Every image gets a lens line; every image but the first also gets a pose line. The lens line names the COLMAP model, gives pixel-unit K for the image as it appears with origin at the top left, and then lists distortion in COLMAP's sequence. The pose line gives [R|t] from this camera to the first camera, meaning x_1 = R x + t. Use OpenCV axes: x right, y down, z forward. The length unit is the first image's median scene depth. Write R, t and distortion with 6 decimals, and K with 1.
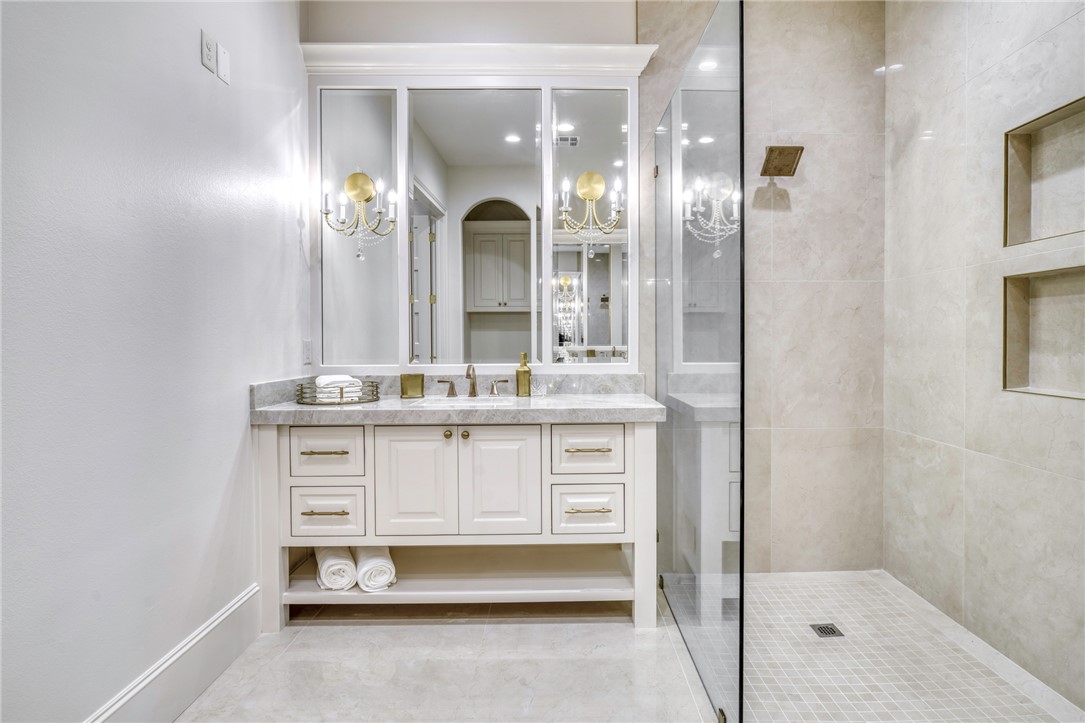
lens RADIAL K [[453.5, 0, 613.4], [0, 453.5, 346.4], [0, 0, 1]] dist [-0.017397, 0.000215]
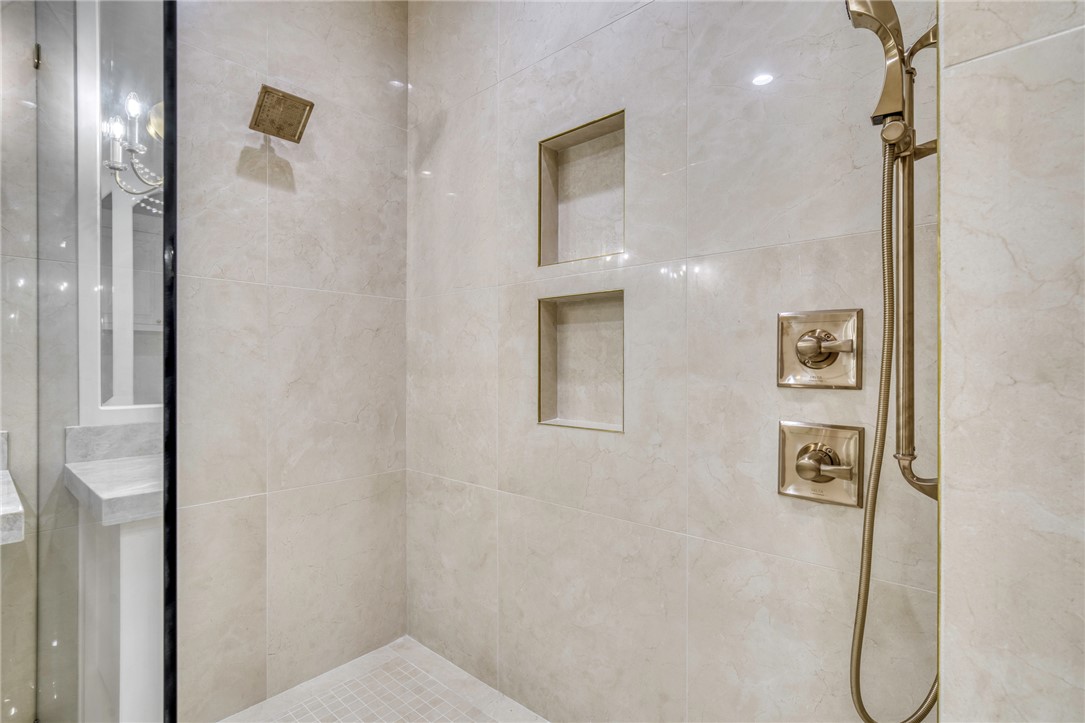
lens RADIAL K [[492.7, 0, 525.6], [0, 492.7, 364.6], [0, 0, 1]] dist [0.001476, 0.000289]
pose [[0.686664, 0.005113, 0.726957, 0.083790], [0.008828, 0.999843, -0.015371, -0.004771], [-0.726922, 0.016972, 0.686511, 0.220029]]
